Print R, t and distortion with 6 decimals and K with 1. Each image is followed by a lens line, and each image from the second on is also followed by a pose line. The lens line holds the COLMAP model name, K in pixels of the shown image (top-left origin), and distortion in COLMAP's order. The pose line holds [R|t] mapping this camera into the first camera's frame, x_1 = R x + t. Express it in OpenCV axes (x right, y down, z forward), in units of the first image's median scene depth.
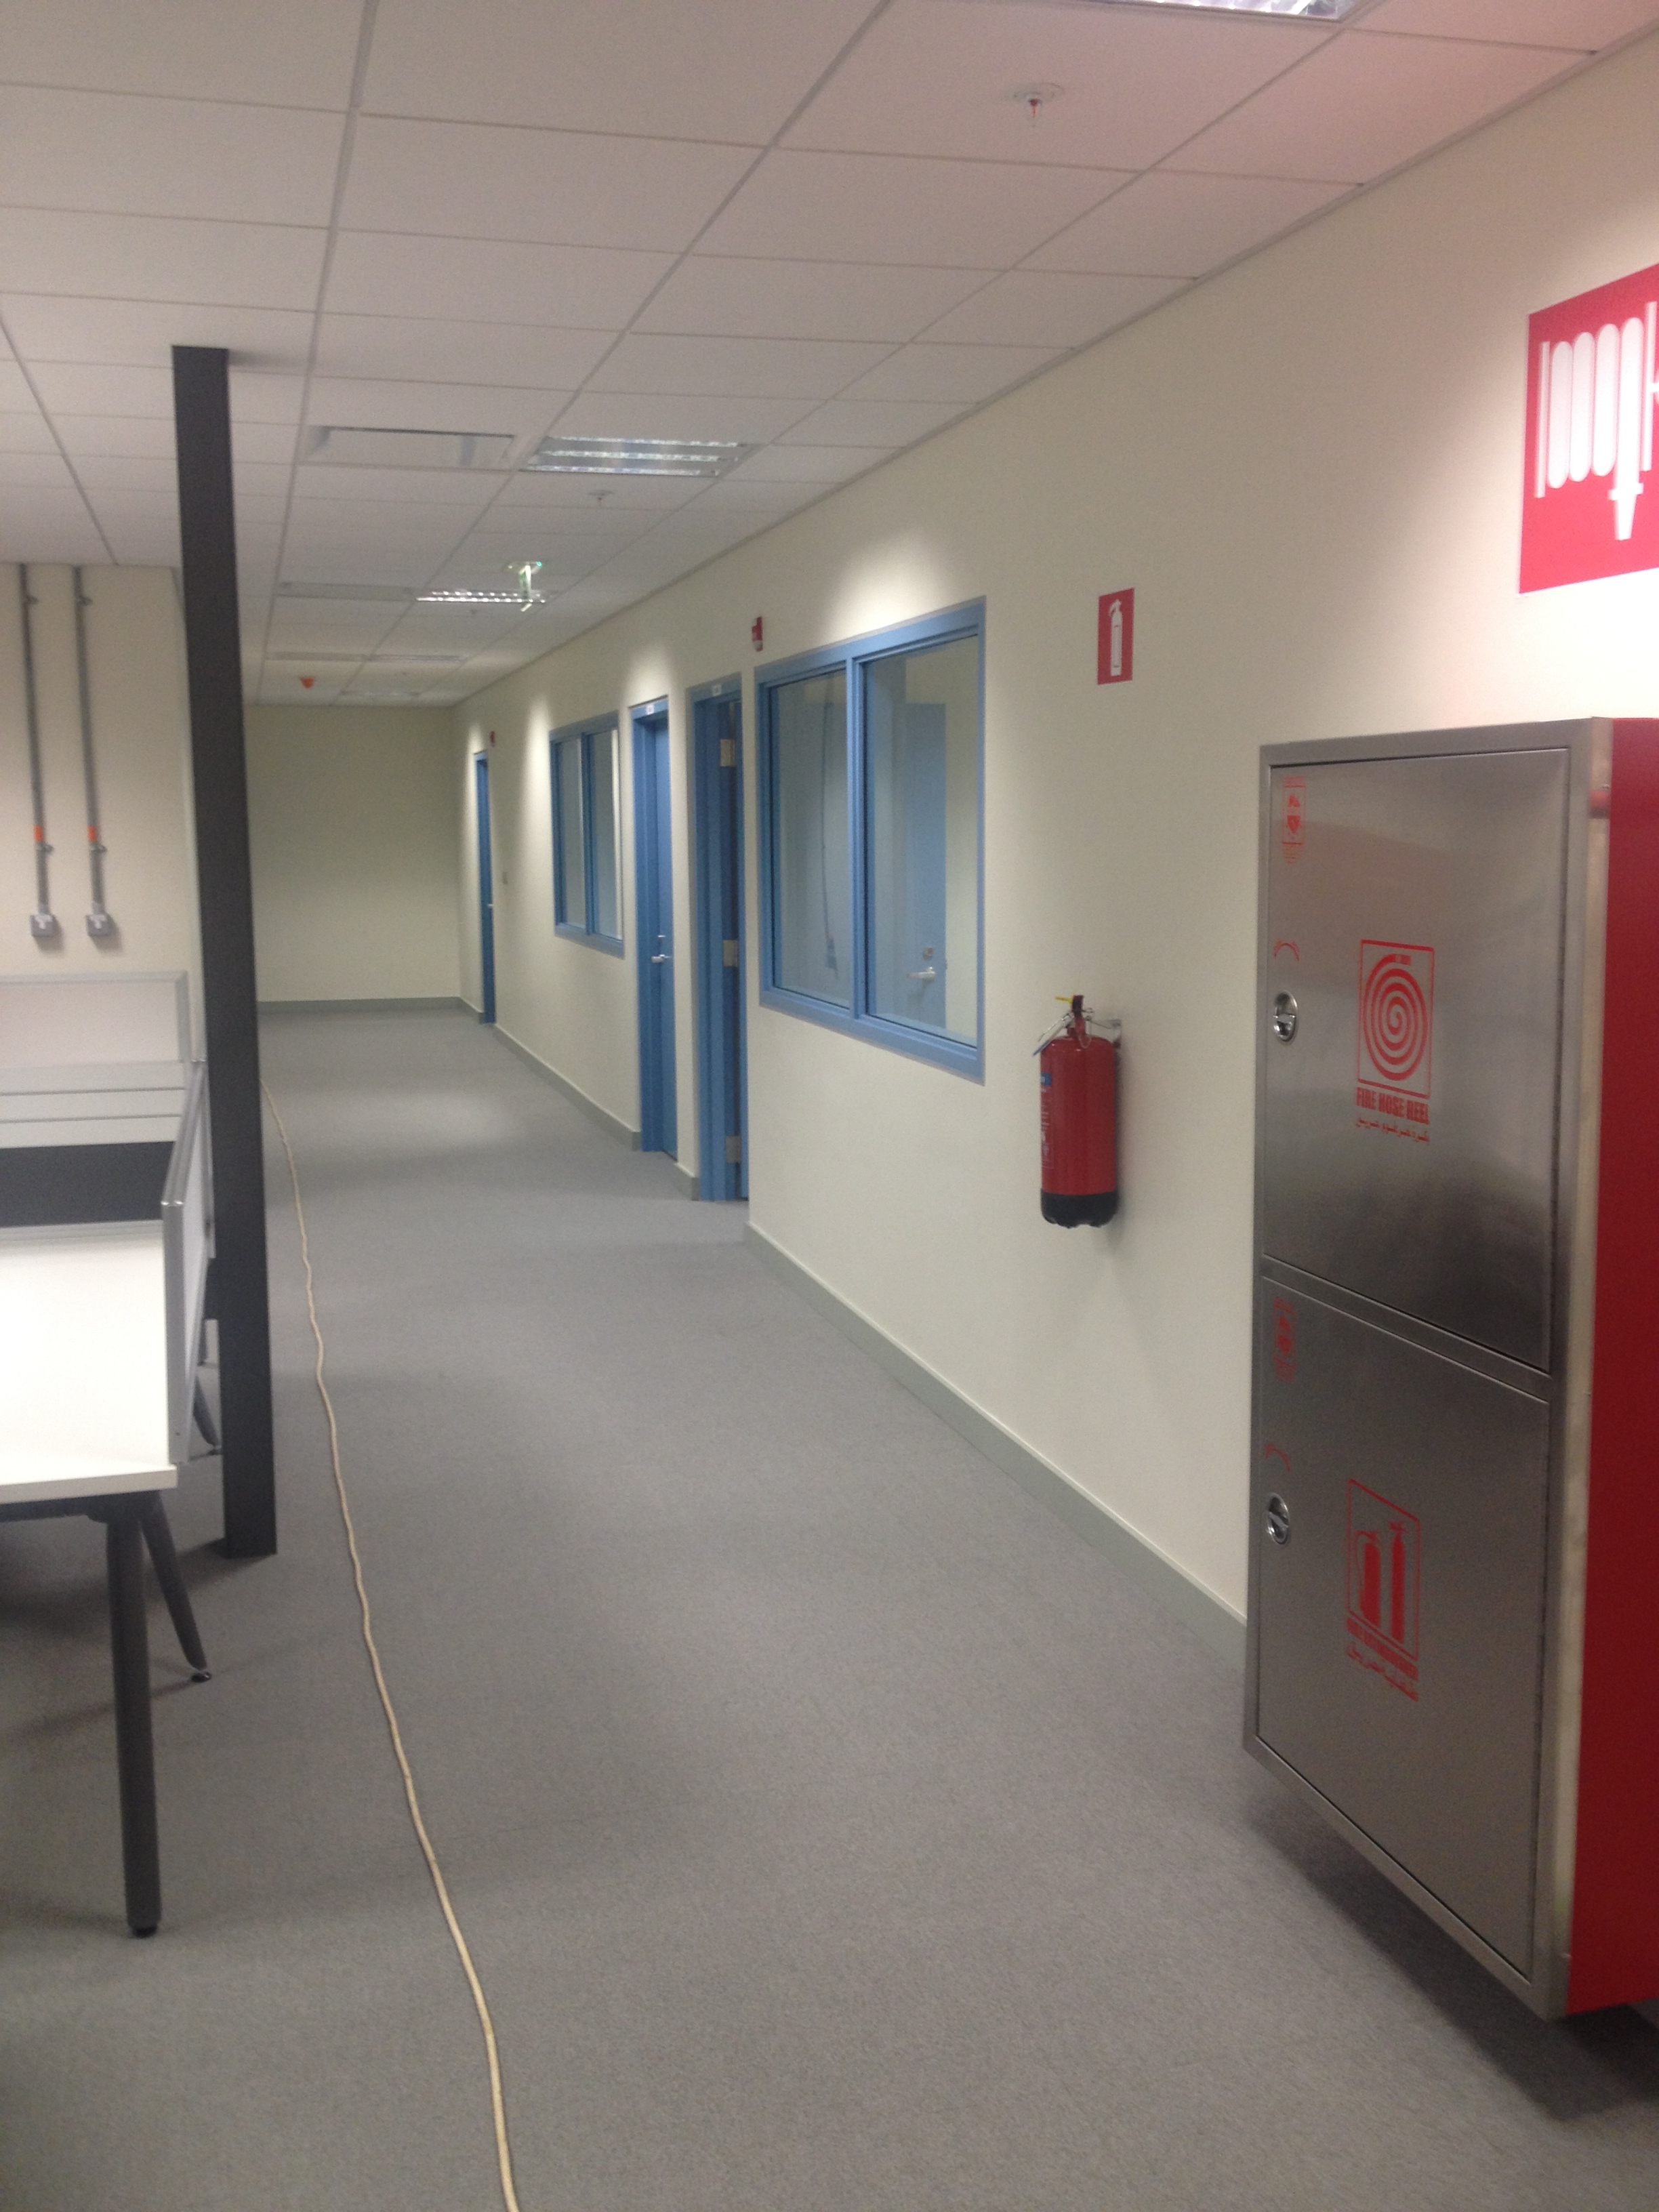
lens RADIAL K [[2022.3, 0, 835.2], [0, 2022.3, 1078.7], [0, 0, 1]] dist [0.121462, -0.324060]
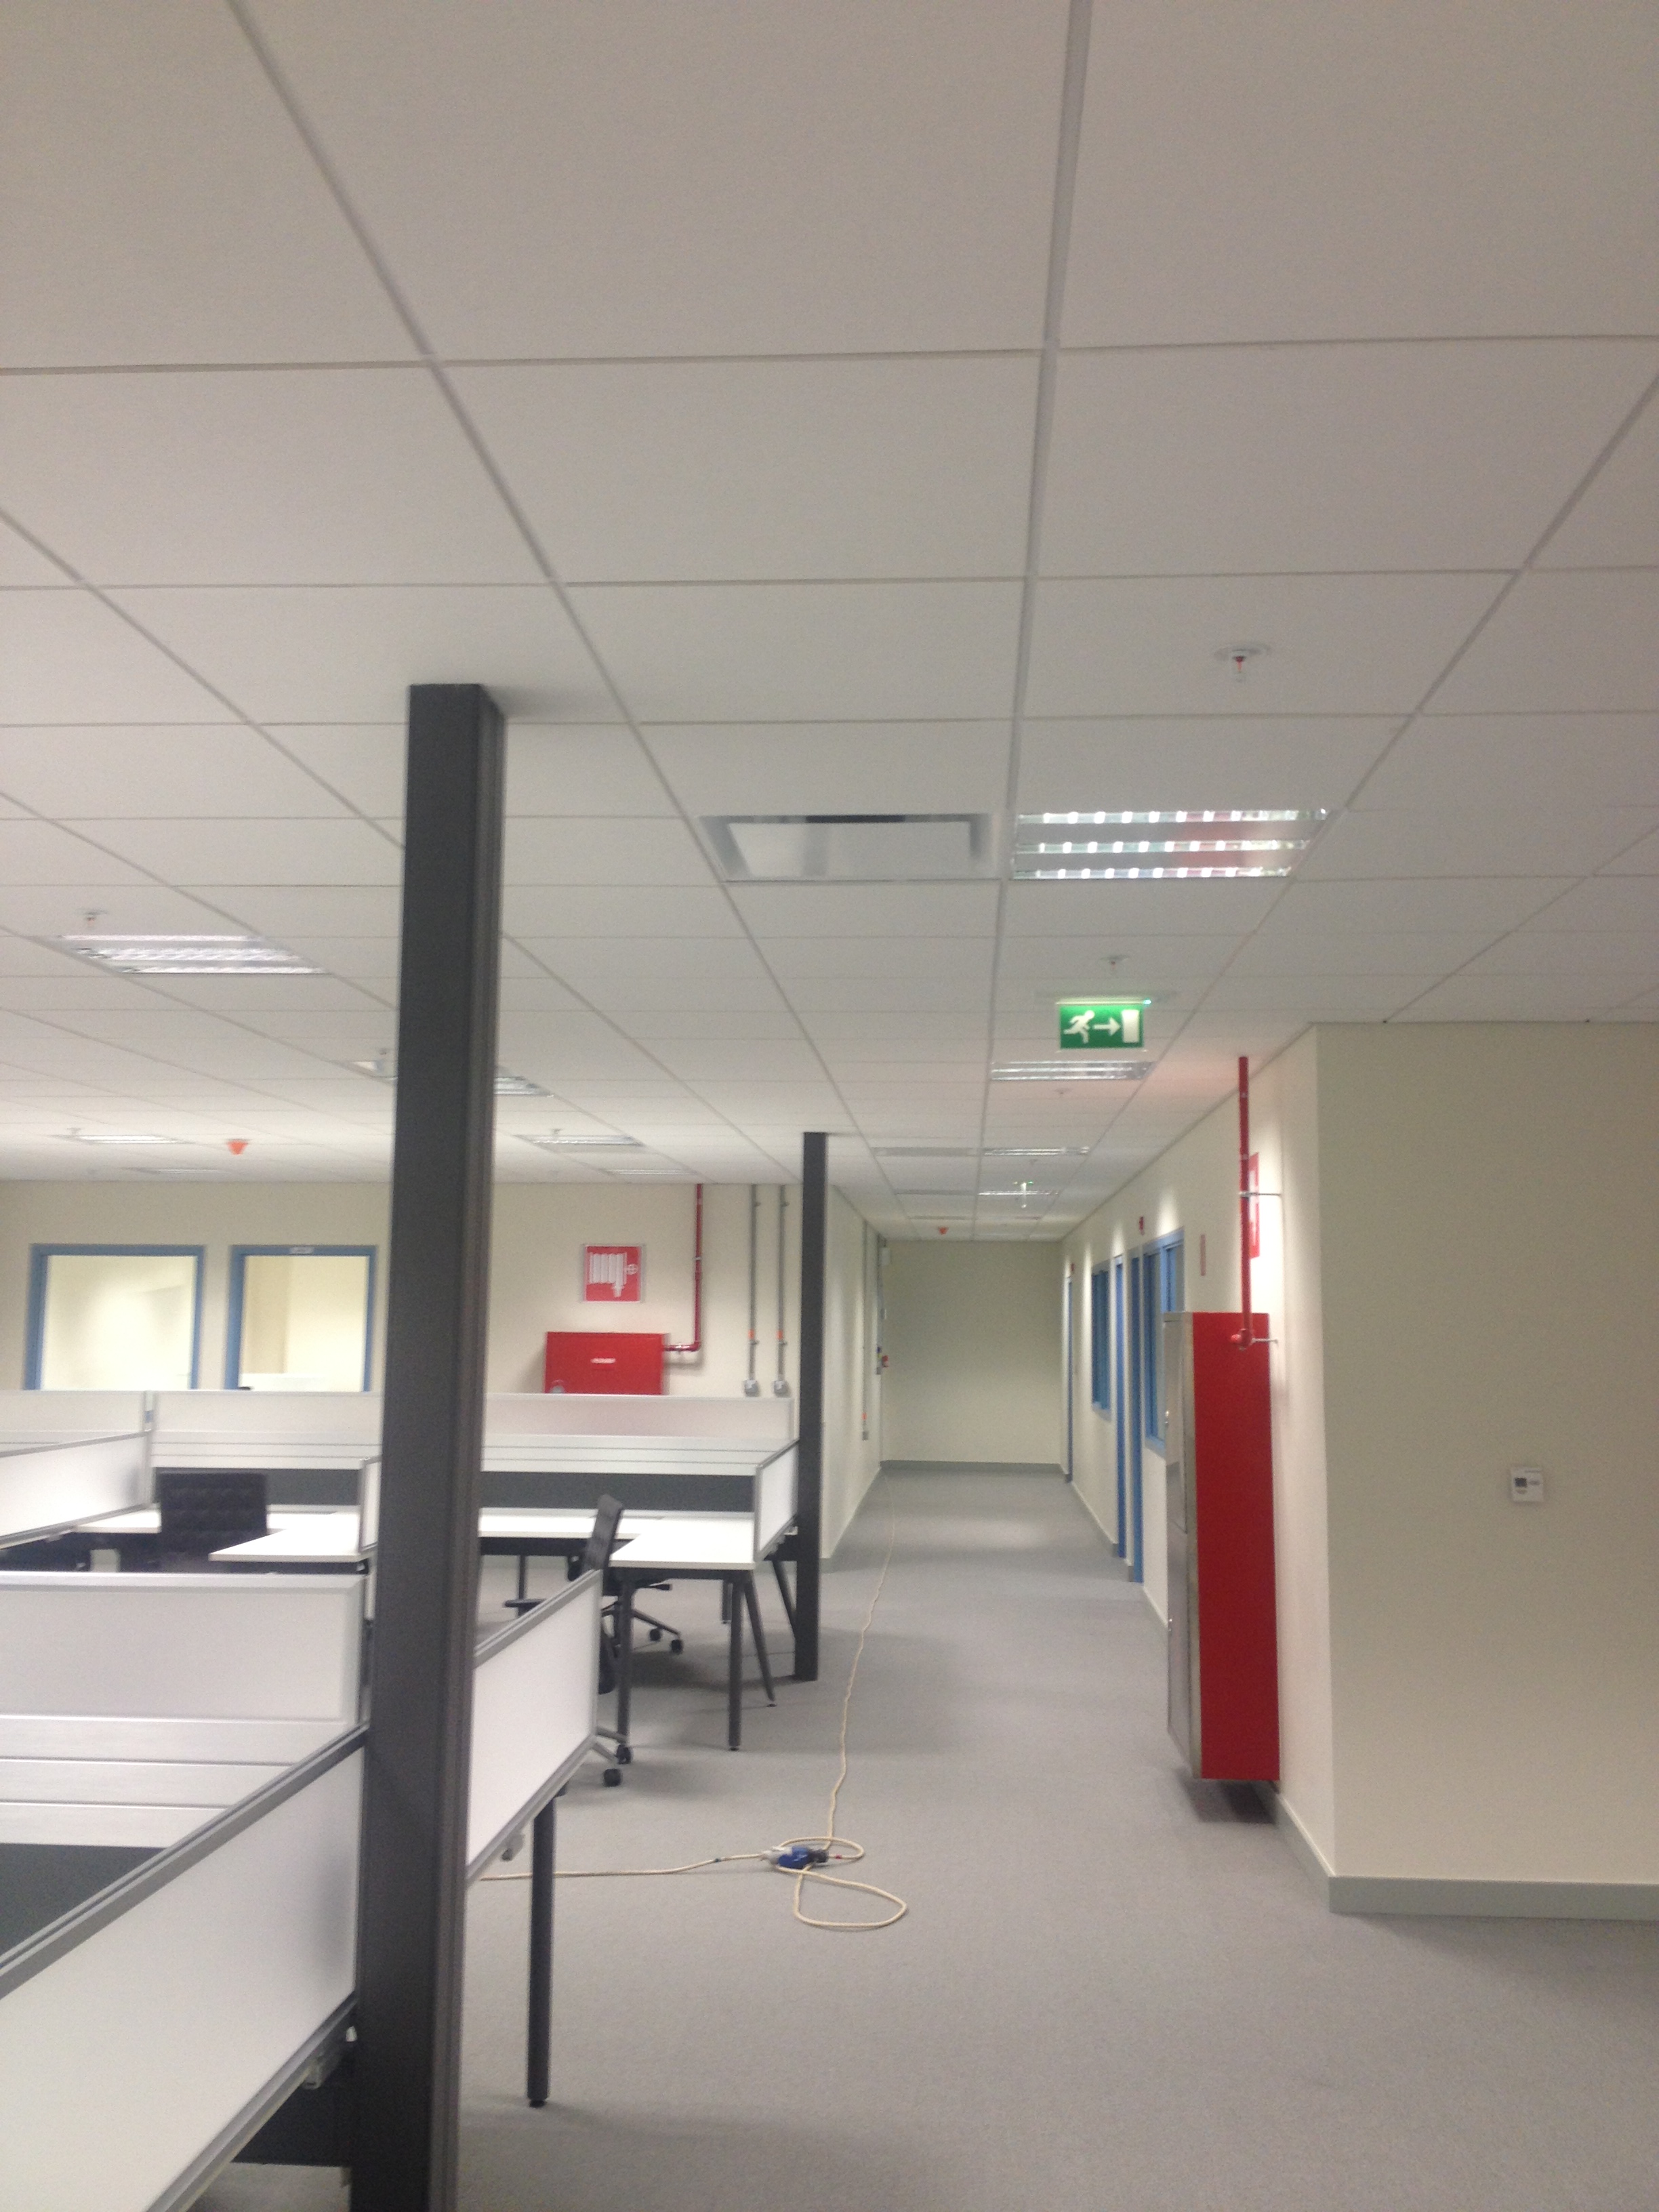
lens RADIAL K [[2022.3, 0, 835.2], [0, 2022.3, 1078.7], [0, 0, 1]] dist [0.121462, -0.324060]
pose [[0.940145, -0.022609, -0.340023, 0.279307], [-0.060497, 0.970874, -0.231827, 0.067679], [0.335361, 0.238521, 0.911395, -0.625529]]
